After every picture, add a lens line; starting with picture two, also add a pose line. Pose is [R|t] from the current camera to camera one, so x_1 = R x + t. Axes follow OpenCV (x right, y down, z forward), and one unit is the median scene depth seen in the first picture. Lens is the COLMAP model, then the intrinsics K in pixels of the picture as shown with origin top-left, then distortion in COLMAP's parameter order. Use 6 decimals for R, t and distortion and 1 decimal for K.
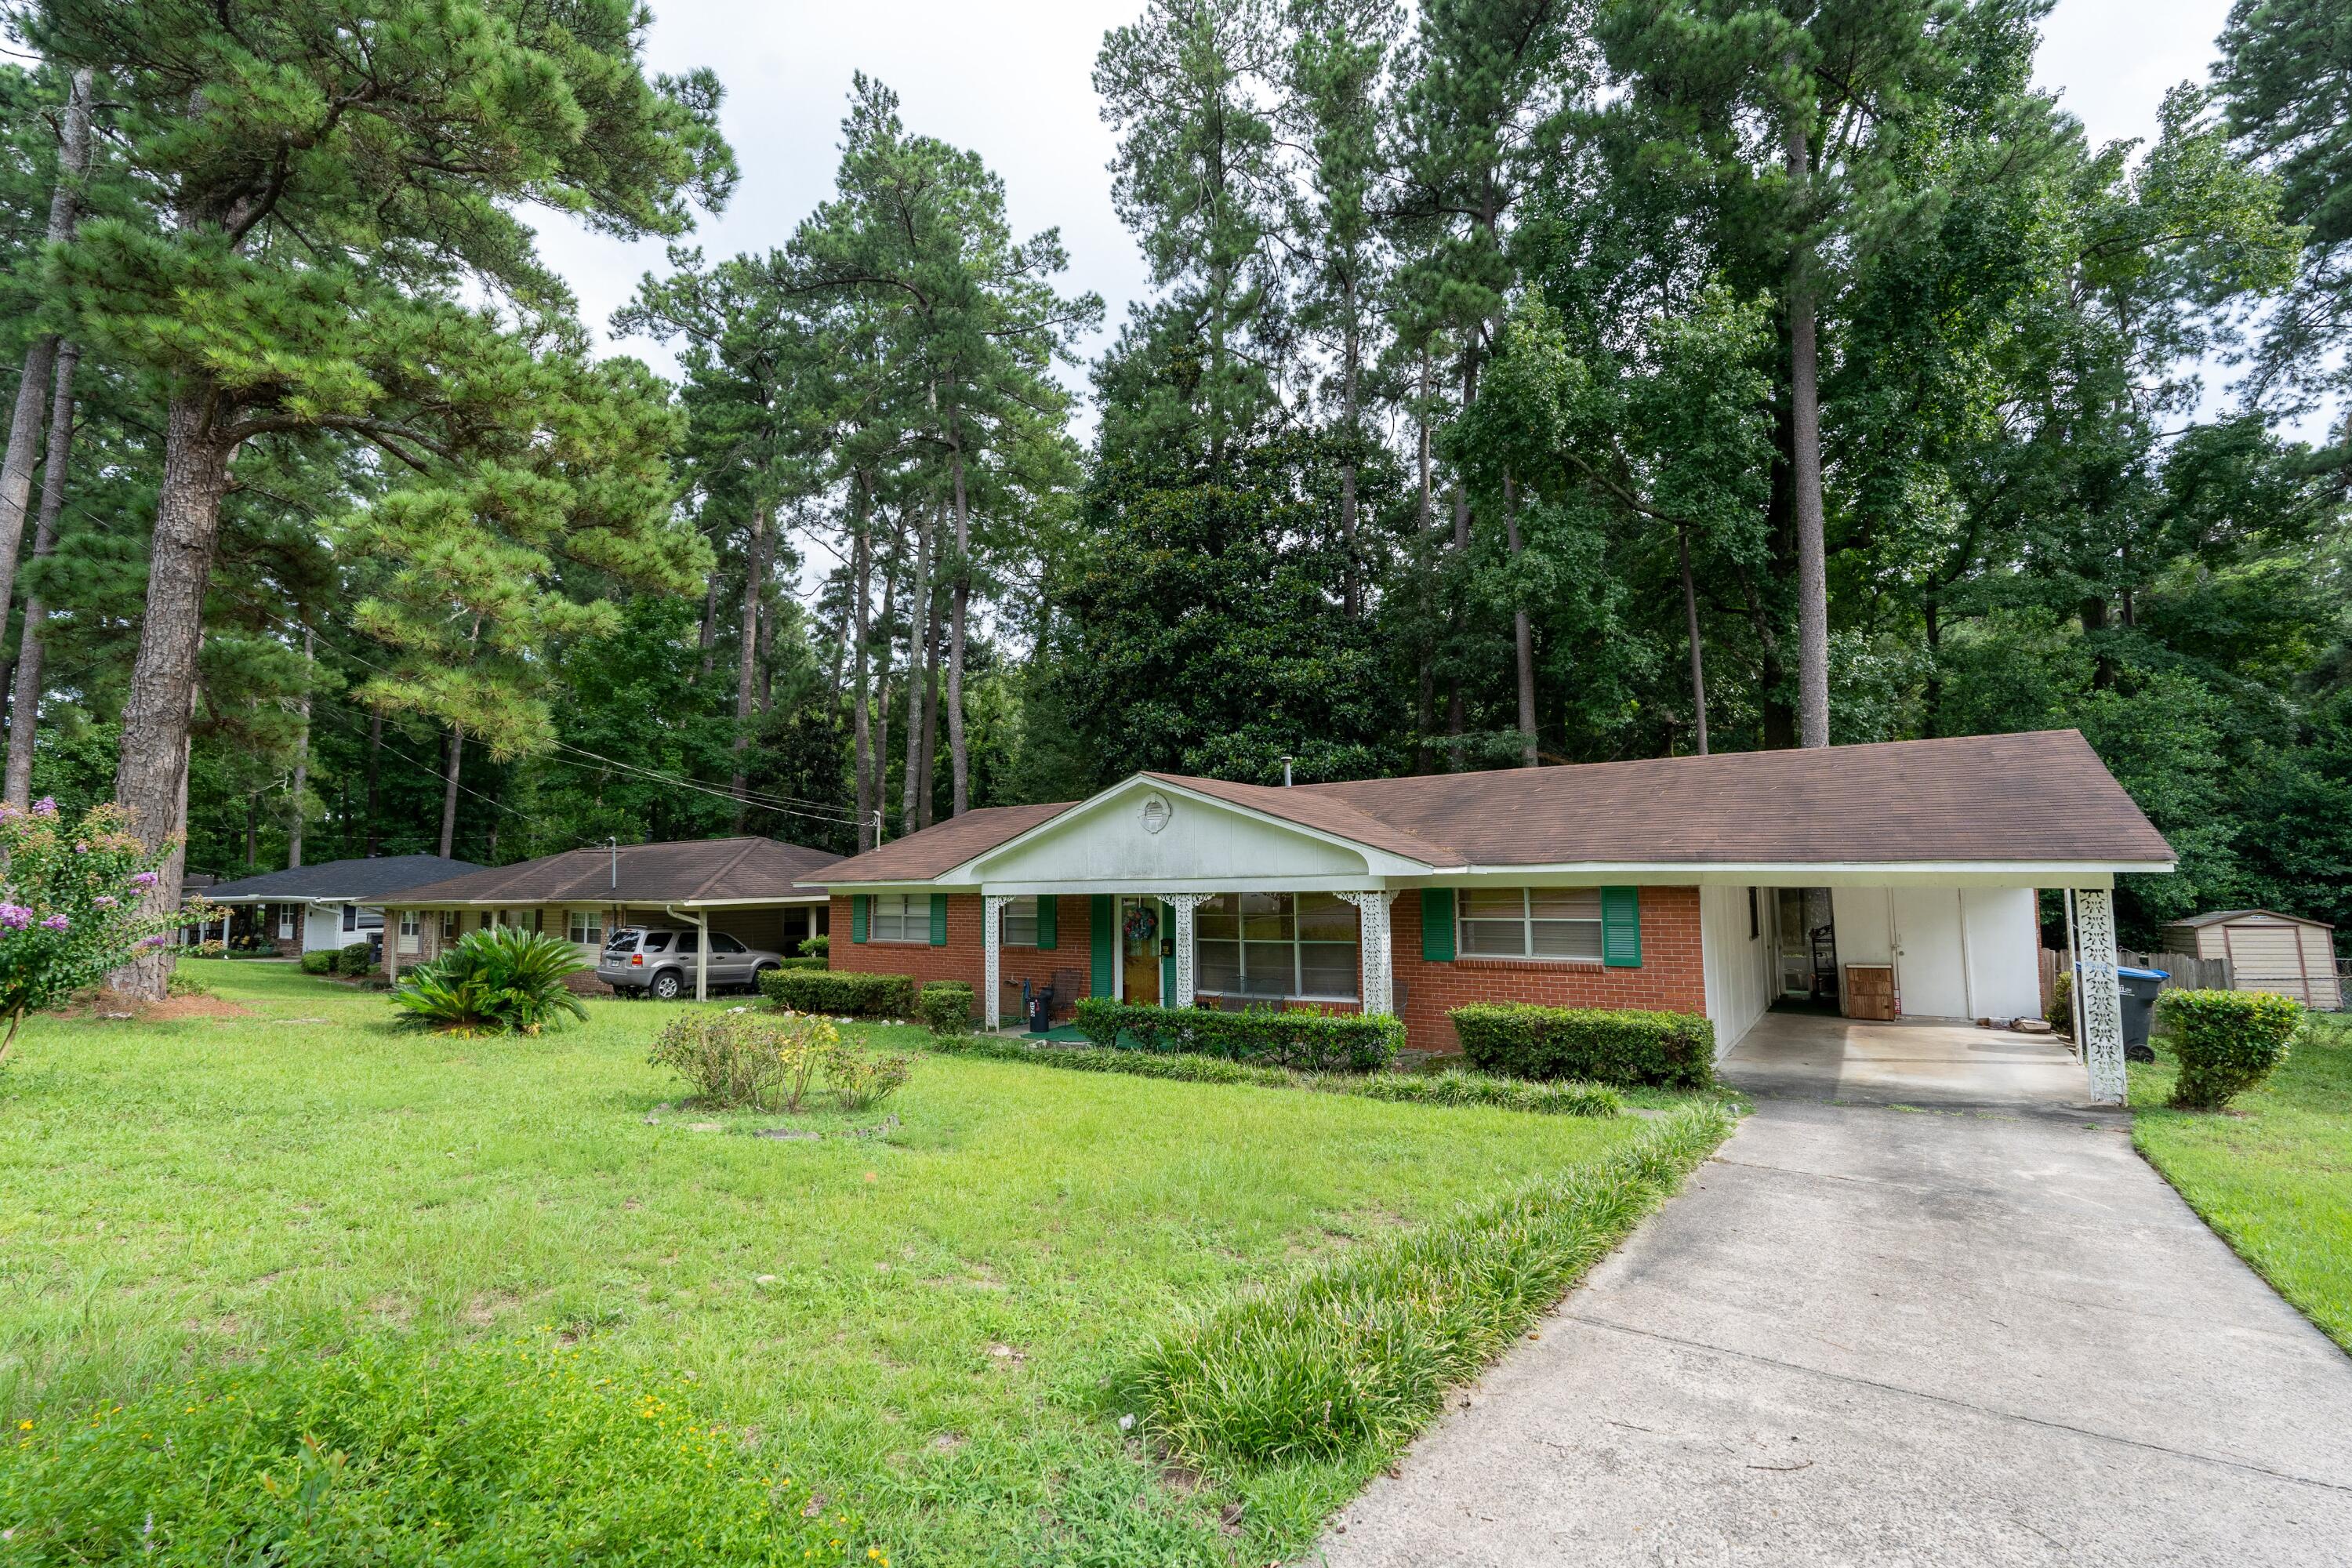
lens RADIAL K [[1023.8, 0, 1185.1], [0, 1023.8, 785.8], [0, 0, 1]] dist [-0.010336, 0.000595]
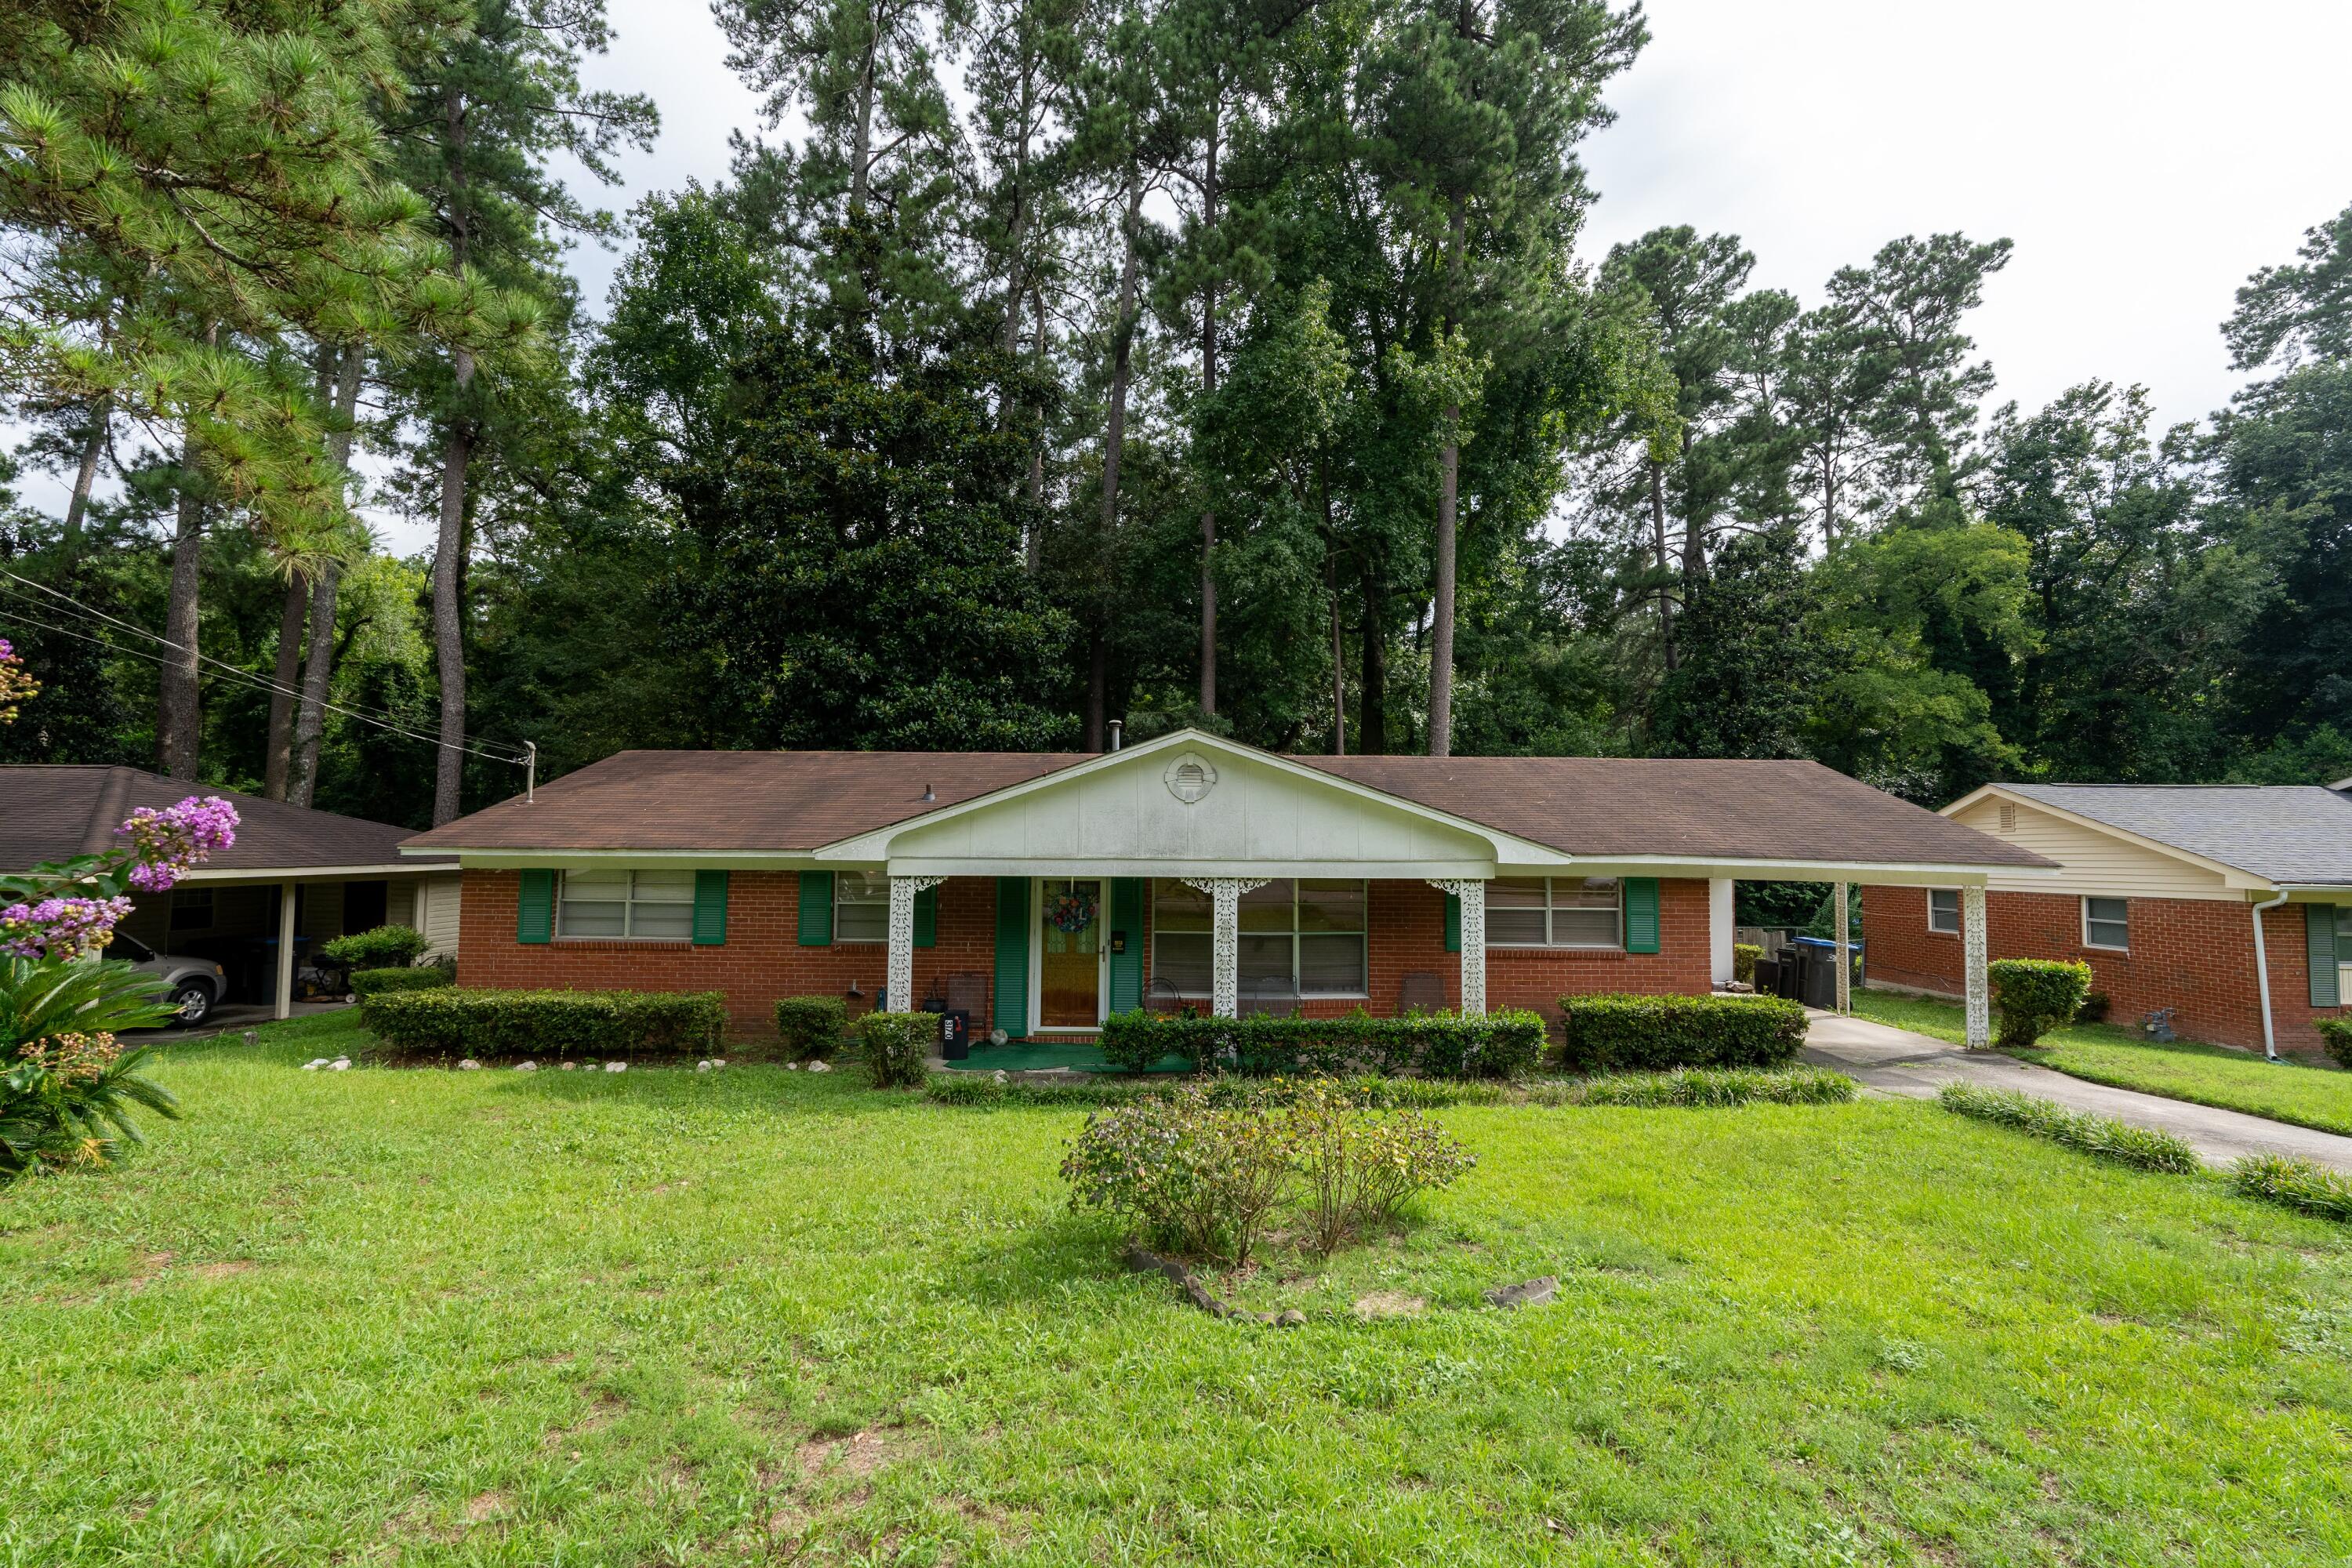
lens RADIAL K [[1023.8, 0, 1175.7], [0, 1023.8, 791.4], [0, 0, 1]] dist [-0.010336, 0.000595]
pose [[0.827675, 0.059198, 0.558077, -0.420331], [-0.073887, 0.997259, 0.003797, 0.030456], [-0.556322, -0.044377, 0.829781, 0.293608]]
